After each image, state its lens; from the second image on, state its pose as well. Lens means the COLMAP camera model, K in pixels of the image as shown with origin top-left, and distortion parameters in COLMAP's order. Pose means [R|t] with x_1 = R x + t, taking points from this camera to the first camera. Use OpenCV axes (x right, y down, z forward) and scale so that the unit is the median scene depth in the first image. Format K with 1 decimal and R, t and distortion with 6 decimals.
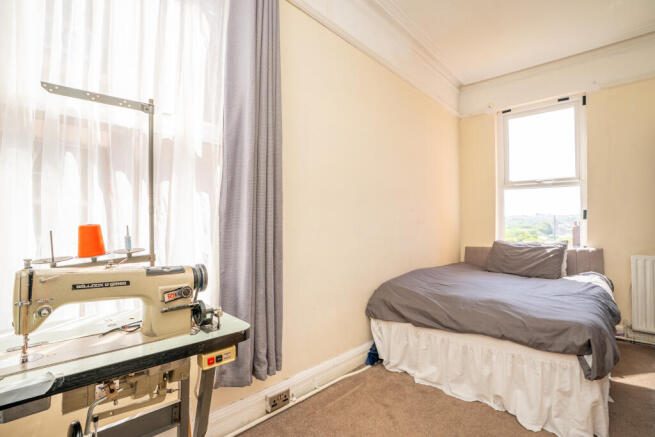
lens RADIAL K [[308.3, 0, 329.2], [0, 308.3, 217.1], [0, 0, 1]] dist [-0.064233, 0.020927]
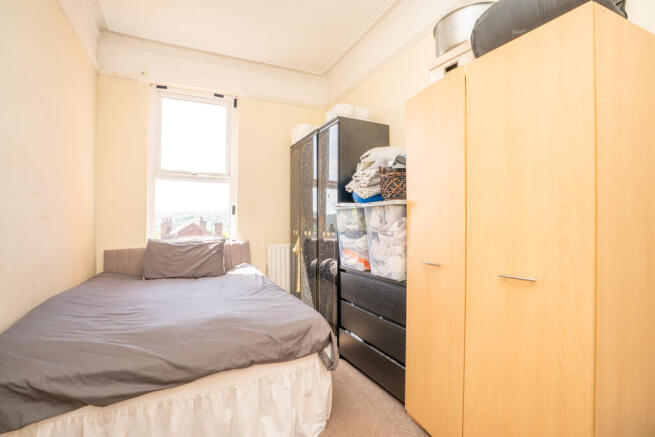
lens RADIAL K [[308.3, 0, 329.2], [0, 308.3, 217.1], [0, 0, 1]] dist [-0.064233, 0.020927]
pose [[0.341766, 0.001546, 0.939784, -0.056064], [-0.015629, 0.999870, 0.004039, 0.007153], [-0.939655, -0.016068, 0.341745, 0.322560]]
